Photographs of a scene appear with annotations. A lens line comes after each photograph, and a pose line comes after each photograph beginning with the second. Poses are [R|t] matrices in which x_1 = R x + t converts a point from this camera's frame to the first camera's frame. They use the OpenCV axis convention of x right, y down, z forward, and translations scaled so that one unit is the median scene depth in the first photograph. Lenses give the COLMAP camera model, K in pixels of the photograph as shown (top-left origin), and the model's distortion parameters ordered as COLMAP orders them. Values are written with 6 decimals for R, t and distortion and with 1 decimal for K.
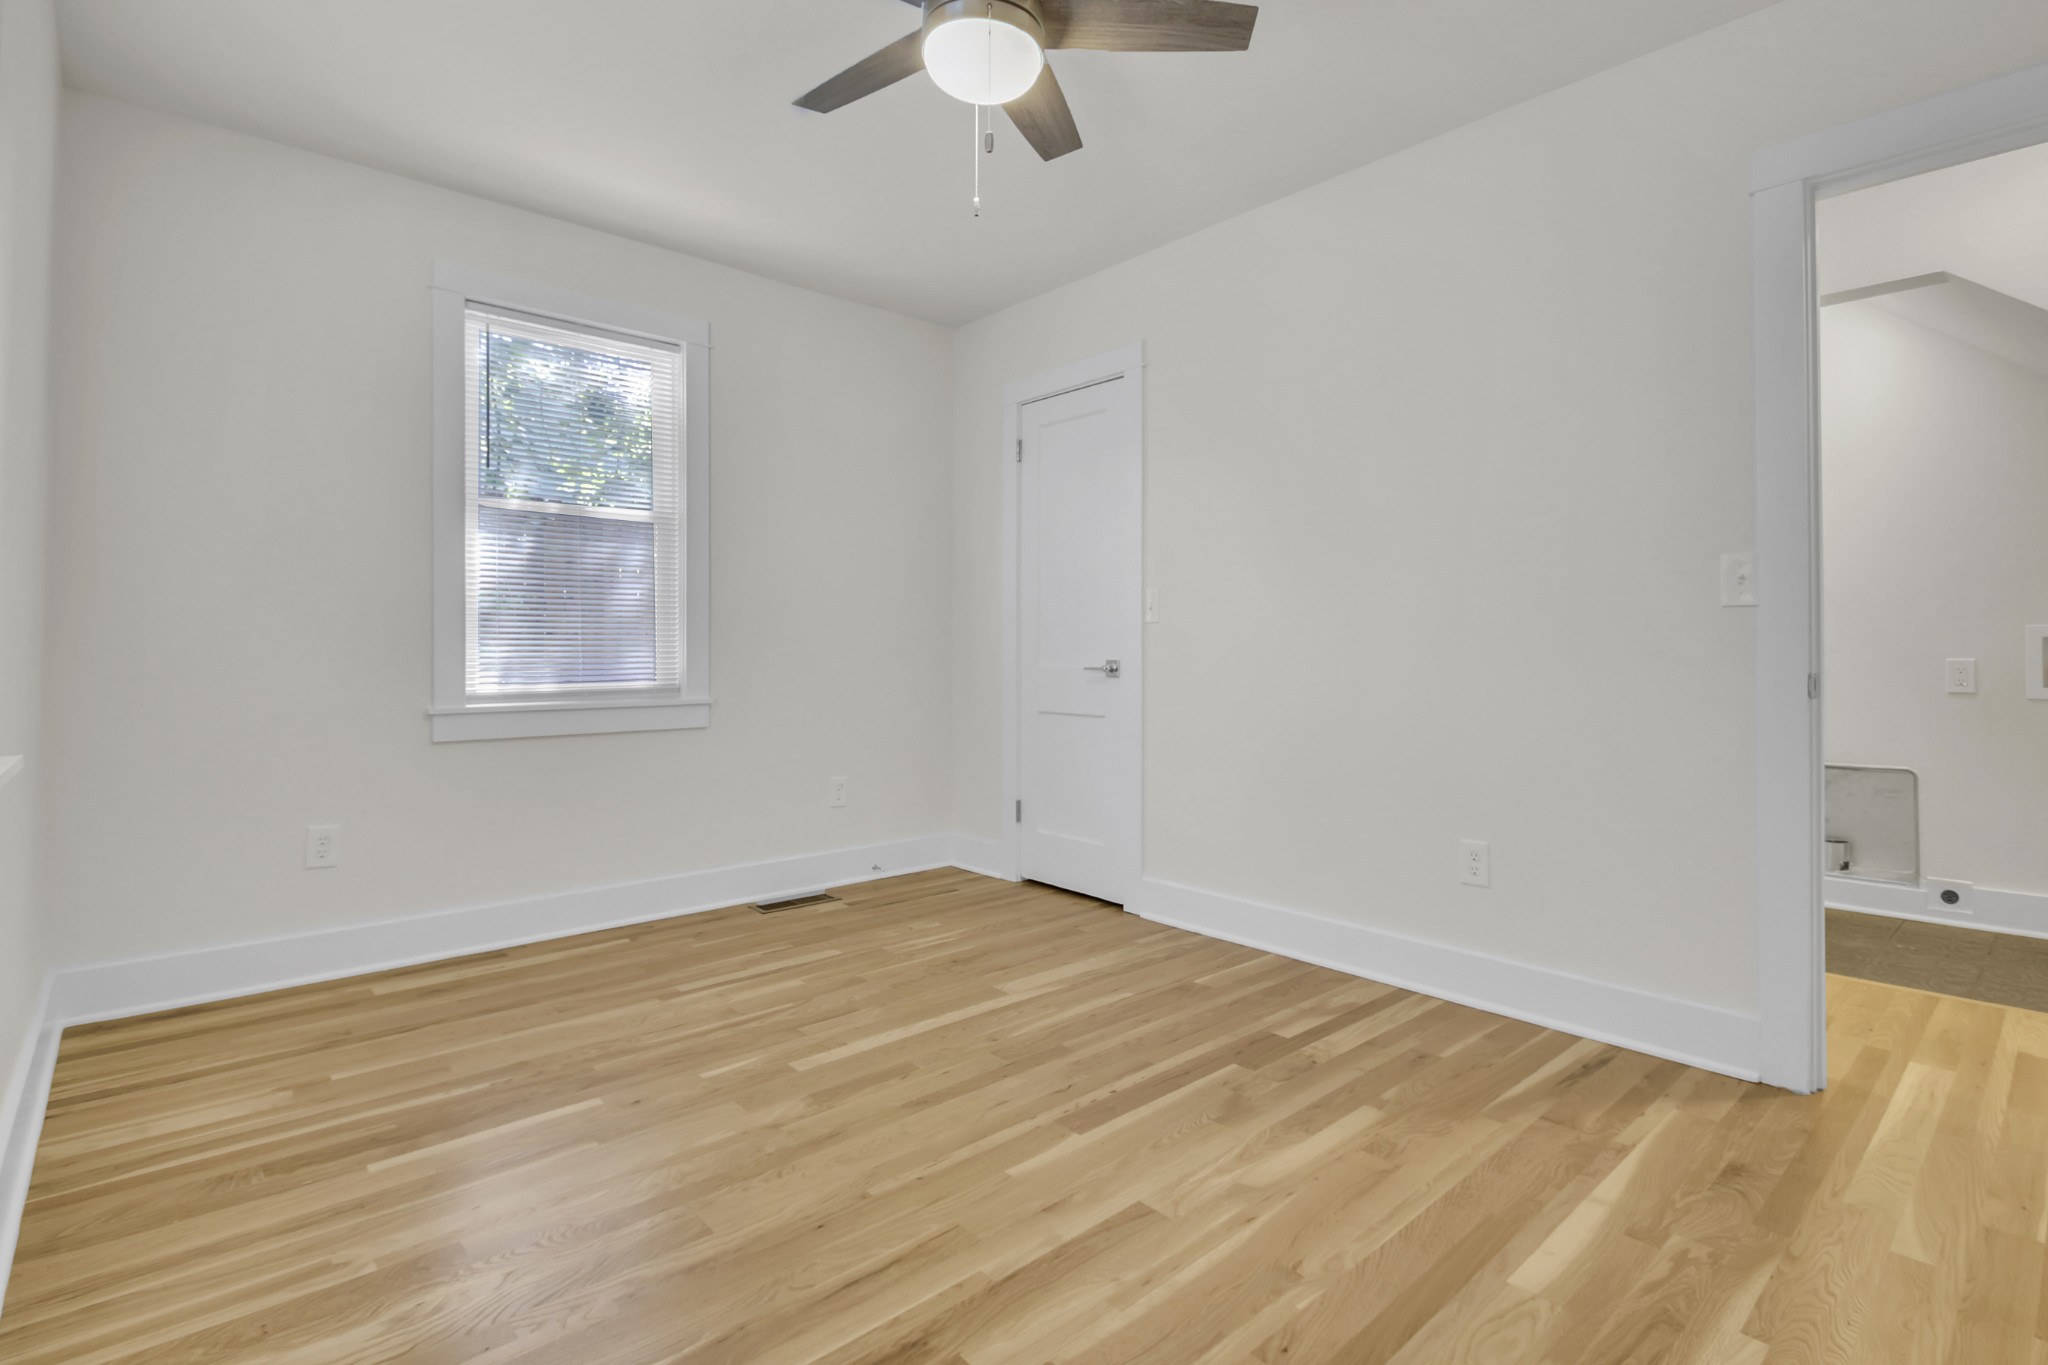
lens RADIAL K [[972.6, 0, 1033.1], [0, 972.6, 678.3], [0, 0, 1]] dist [0.002515, -0.013763]
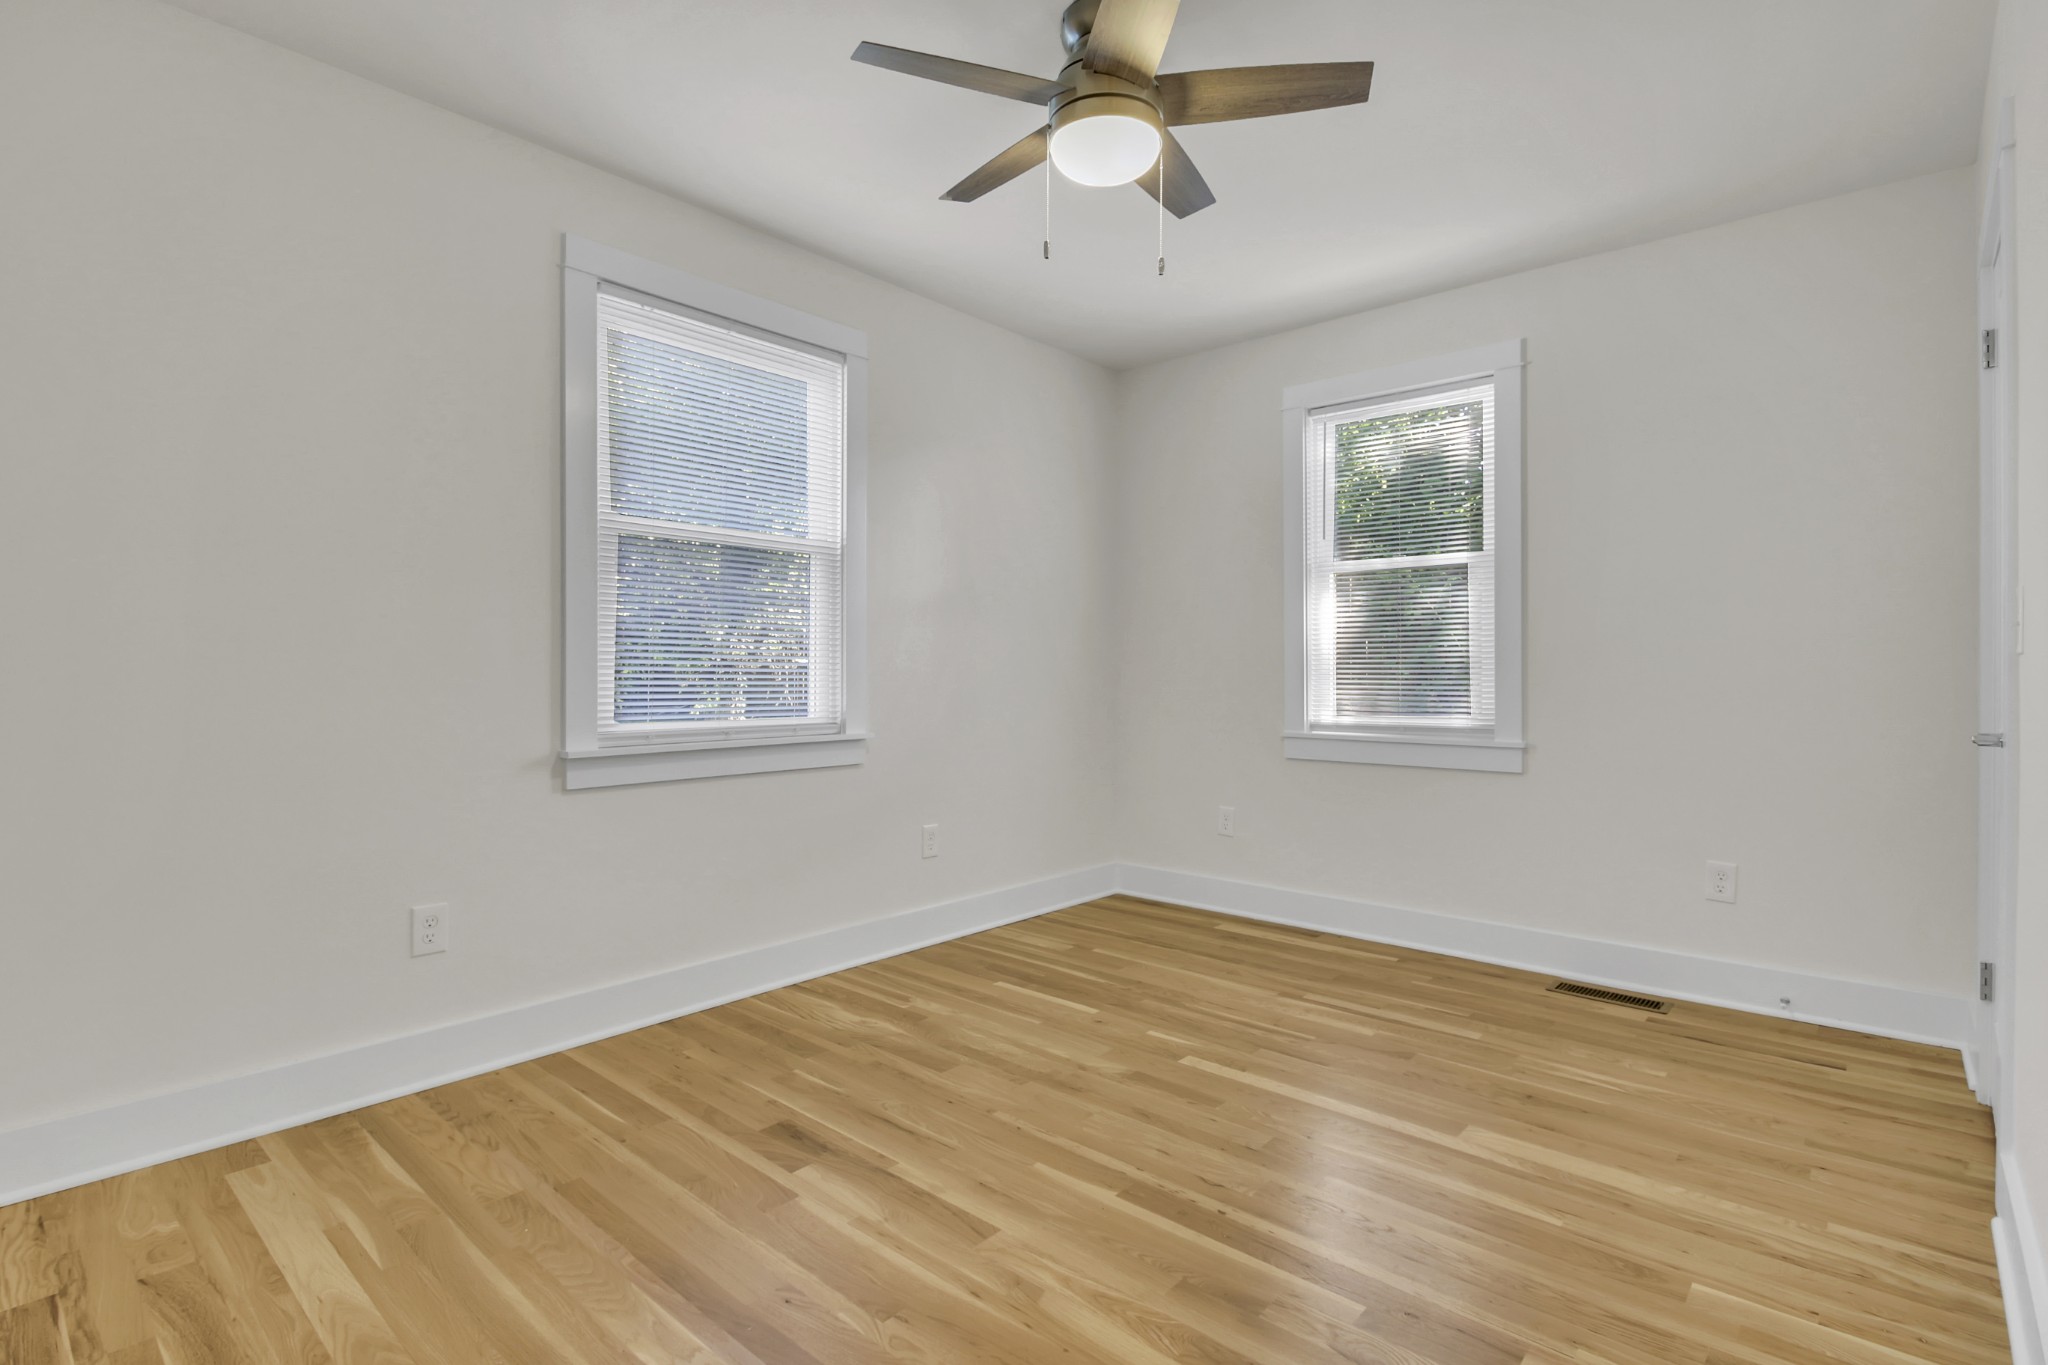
lens RADIAL K [[972.6, 0, 1033.1], [0, 972.6, 678.3], [0, 0, 1]] dist [0.002515, -0.013763]
pose [[0.114636, 0.007114, -0.993382, 0.764503], [-0.032198, 0.999476, 0.003442, -0.040952], [0.992886, 0.031590, 0.114805, 0.595031]]
